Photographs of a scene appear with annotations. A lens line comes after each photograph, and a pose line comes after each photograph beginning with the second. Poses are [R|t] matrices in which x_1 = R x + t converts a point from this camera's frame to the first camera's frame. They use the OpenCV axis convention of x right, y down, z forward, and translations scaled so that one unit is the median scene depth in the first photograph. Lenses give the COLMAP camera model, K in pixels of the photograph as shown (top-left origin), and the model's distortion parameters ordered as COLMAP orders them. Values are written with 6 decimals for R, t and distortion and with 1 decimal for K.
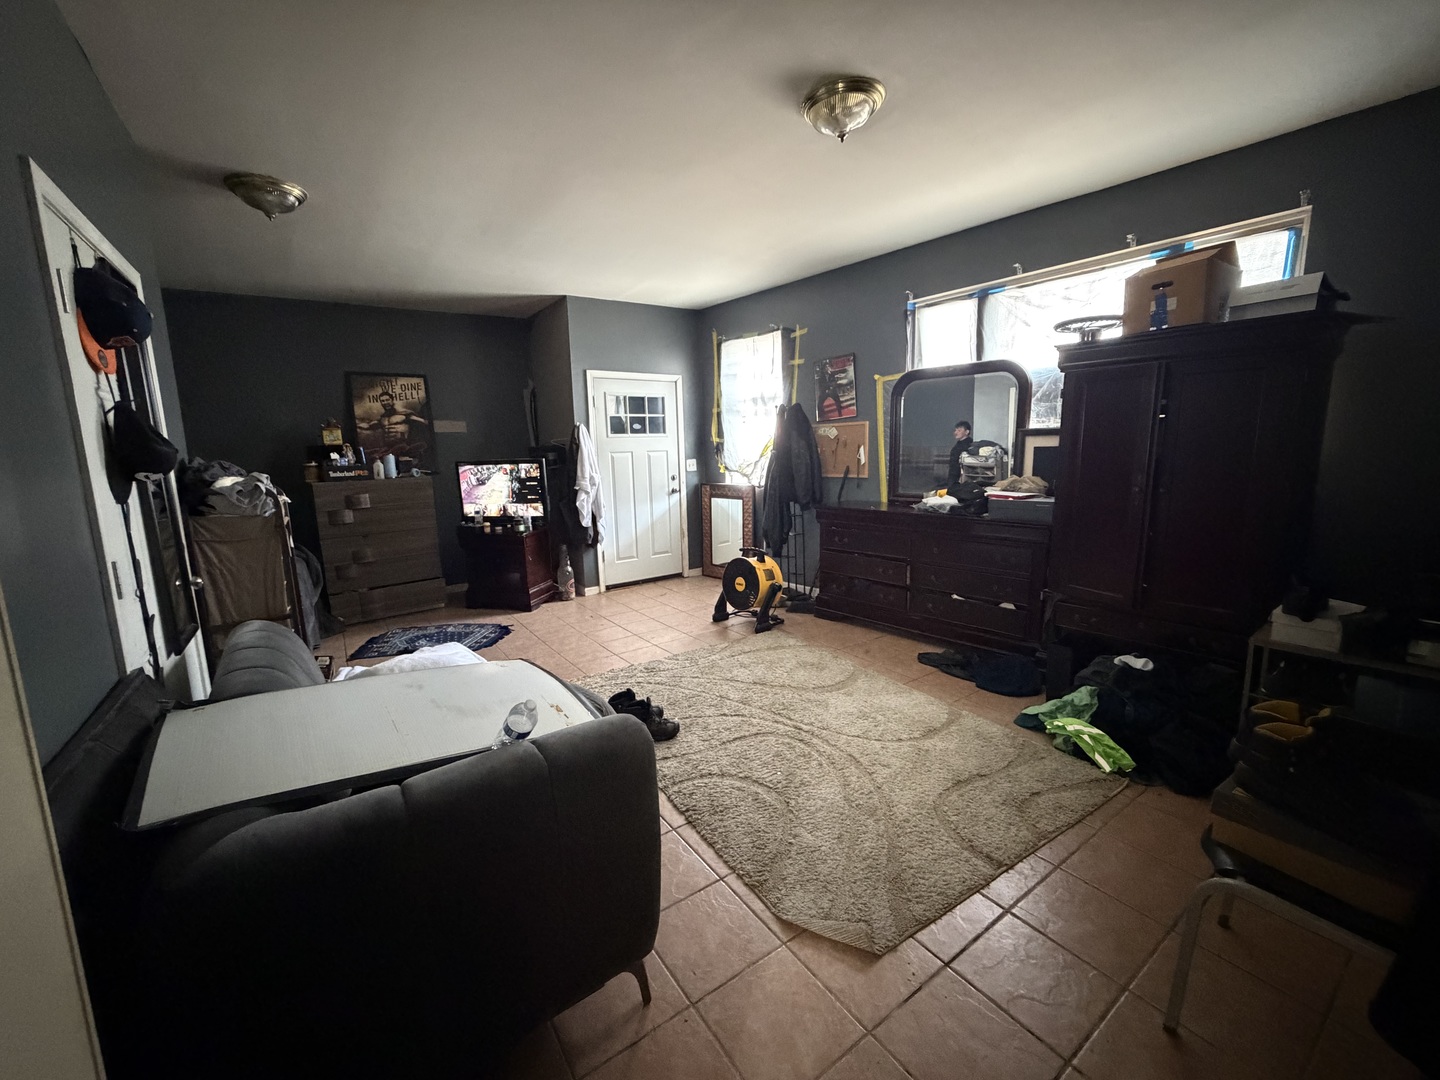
lens RADIAL K [[576.0, 0, 719.5], [0, 576.0, 538.5], [0, 0, 1]] dist [0.000714, 0.000331]
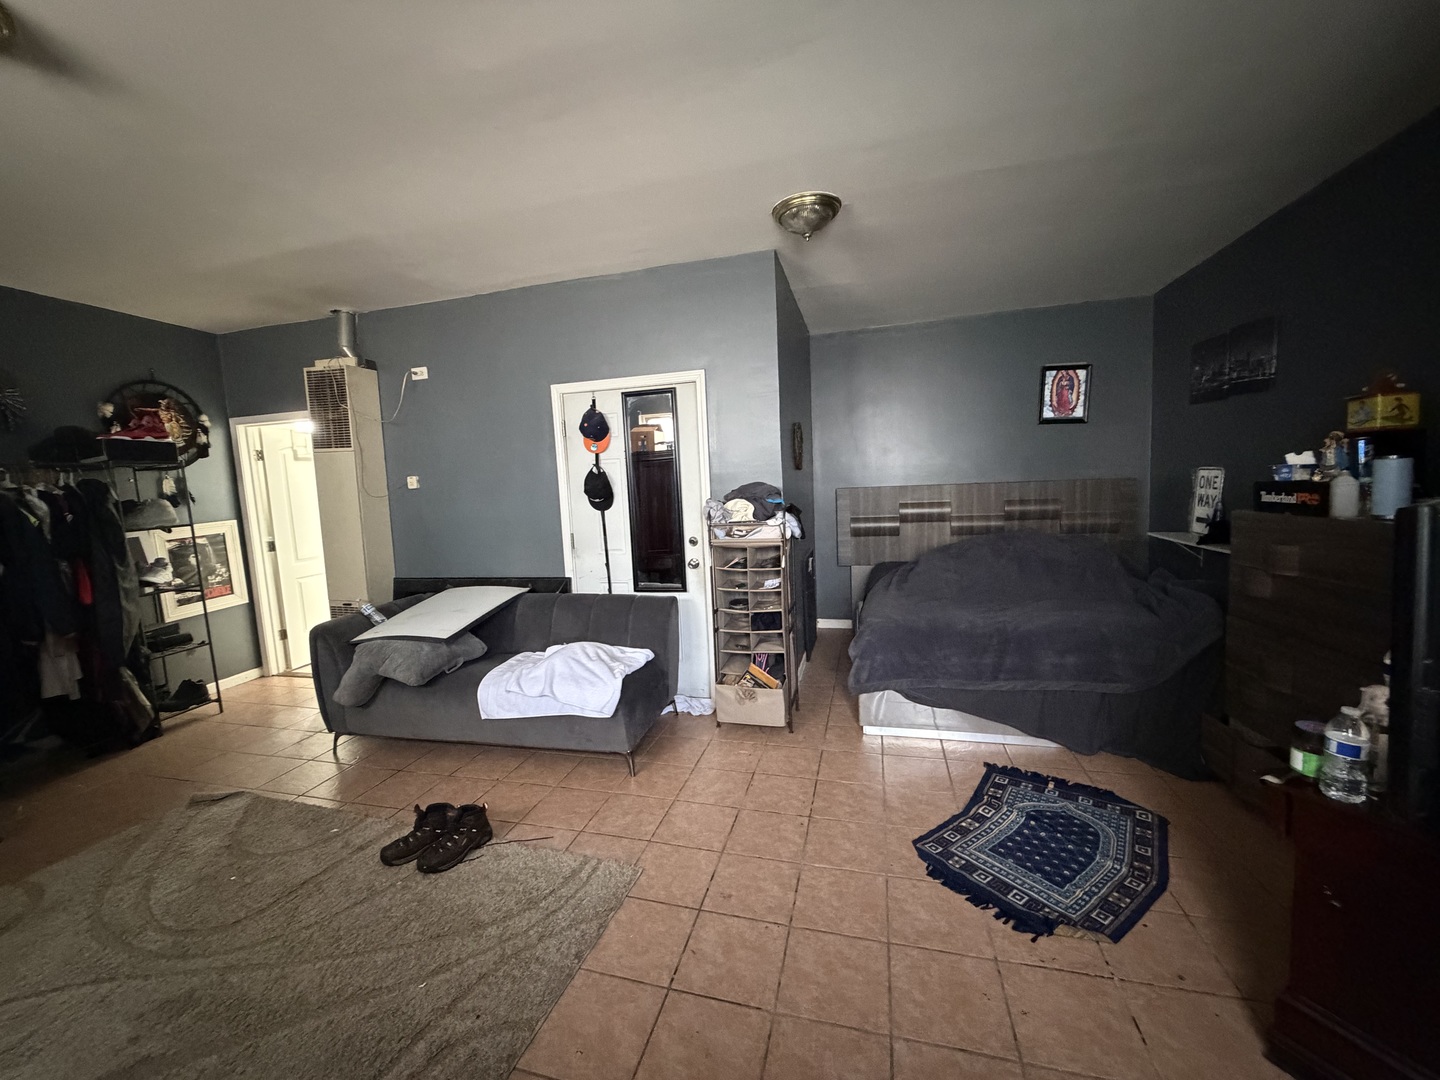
lens RADIAL K [[576.0, 0, 719.4], [0, 576.0, 538.8], [0, 0, 1]] dist [0.000714, 0.000331]
pose [[-0.765429, 0.127116, -0.630840, 0.010968], [-0.033938, 0.970958, 0.236830, -0.185083], [0.642625, 0.202687, -0.738886, 1.108872]]
